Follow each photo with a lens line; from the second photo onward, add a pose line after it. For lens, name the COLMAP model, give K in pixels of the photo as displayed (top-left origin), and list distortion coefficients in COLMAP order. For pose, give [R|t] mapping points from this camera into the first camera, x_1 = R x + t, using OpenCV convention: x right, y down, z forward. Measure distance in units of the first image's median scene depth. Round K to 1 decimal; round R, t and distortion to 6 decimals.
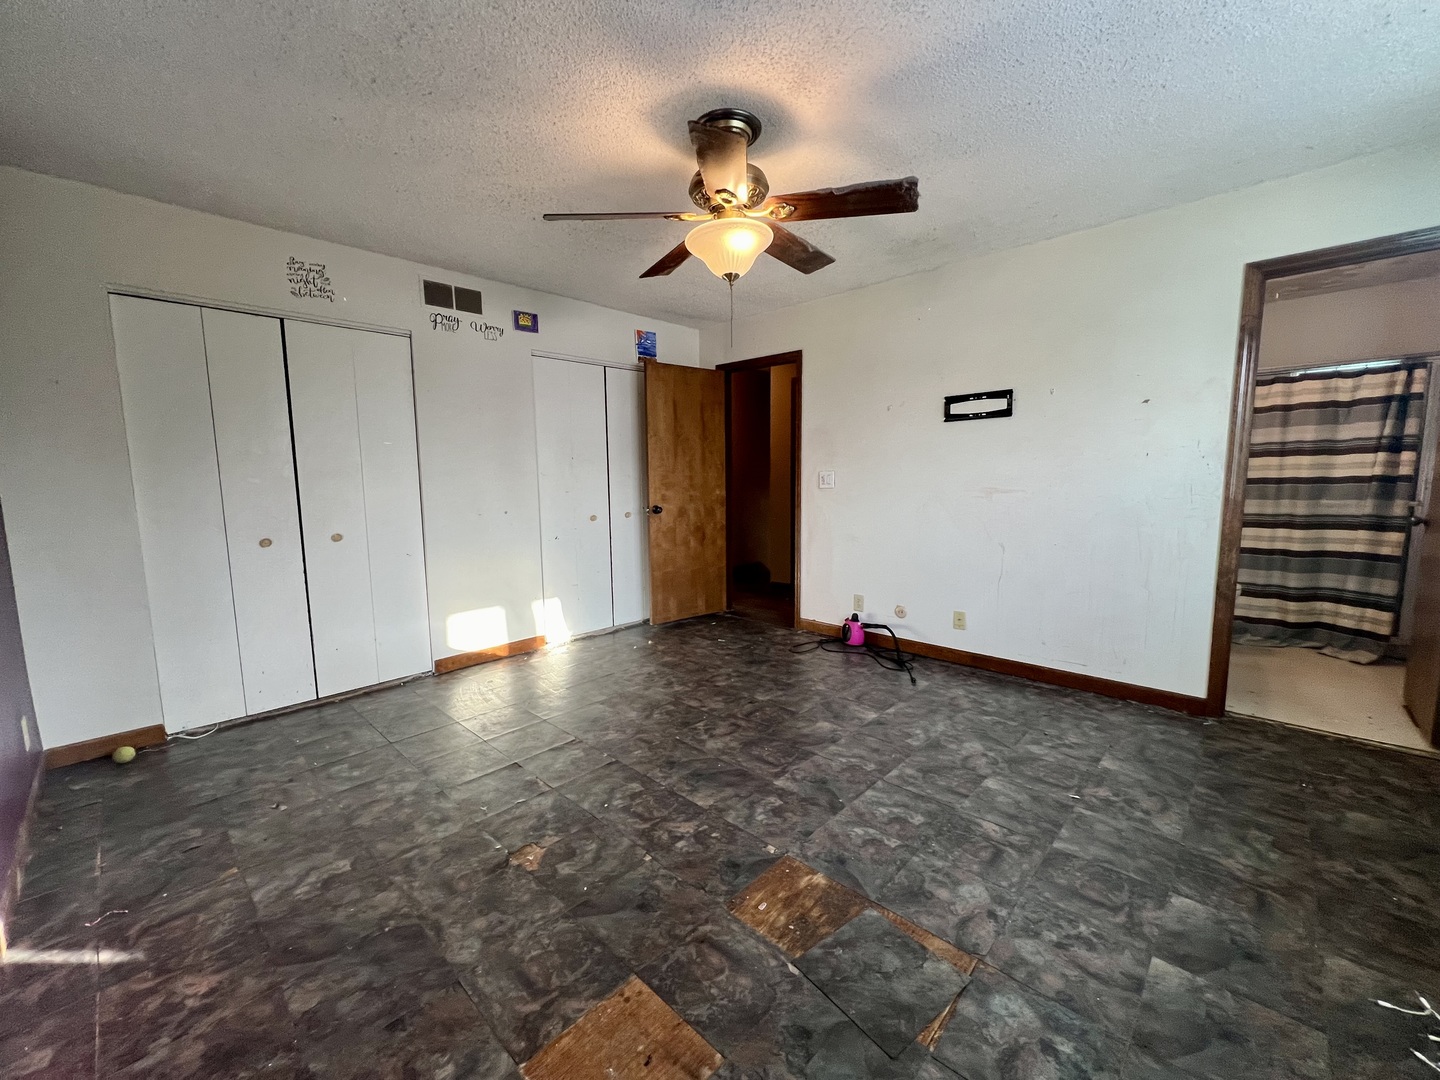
lens RADIAL K [[576.4, 0, 721.9], [0, 576.4, 538.8], [0, 0, 1]] dist [0.001220, -0.000036]
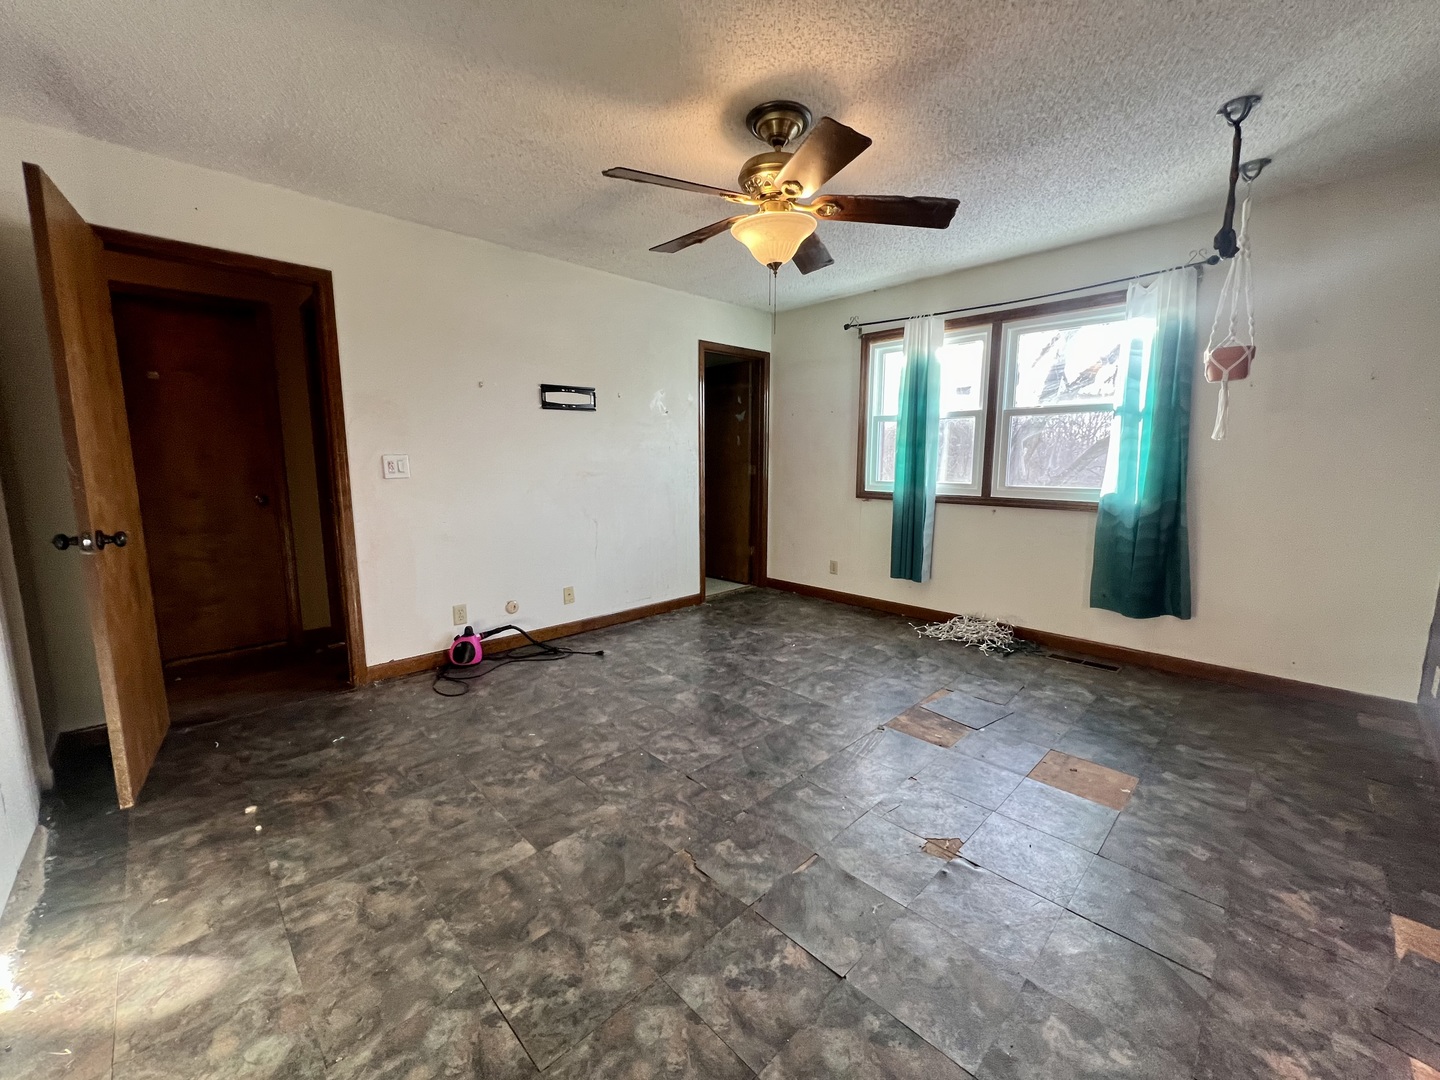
lens RADIAL K [[576.4, 0, 721.9], [0, 576.4, 538.8], [0, 0, 1]] dist [0.001220, -0.000036]
pose [[0.035059, -0.127956, 0.991160, -0.765407], [0.113222, 0.985893, 0.123271, -0.076961], [-0.992951, 0.107899, 0.049052, 0.780110]]
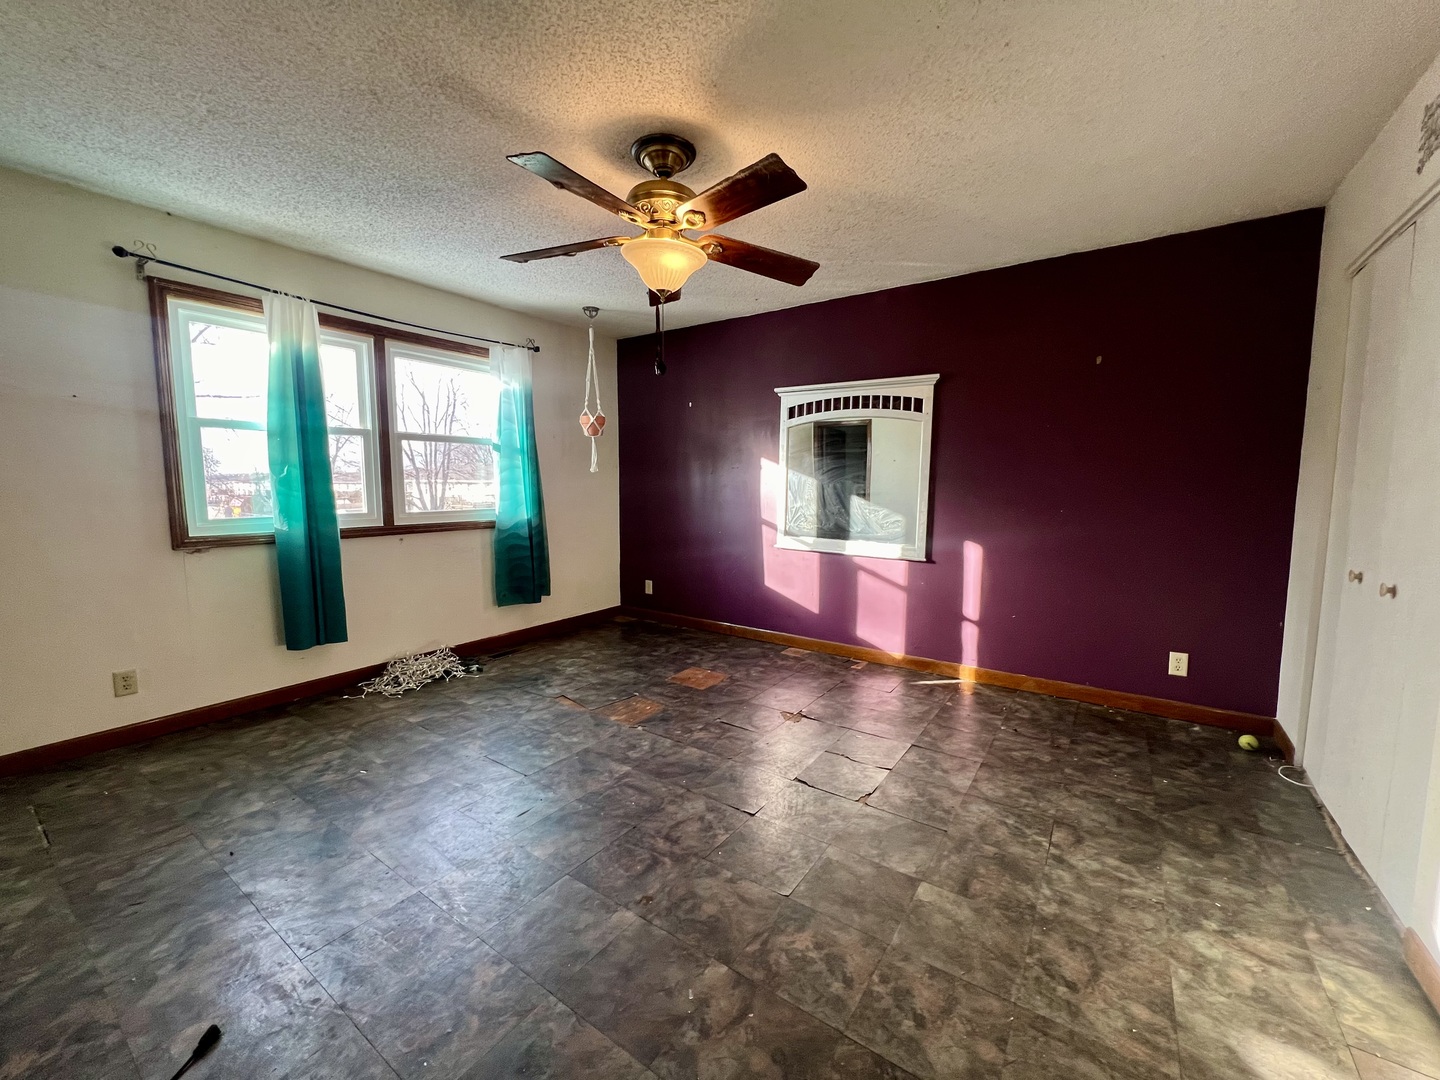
lens RADIAL K [[576.4, 0, 721.9], [0, 576.4, 538.8], [0, 0, 1]] dist [0.001220, -0.000036]
pose [[-0.988018, 0.024668, -0.152357, 0.056998], [-0.007992, 0.977644, 0.210115, -0.170842], [0.154134, 0.208815, -0.965732, 1.495660]]
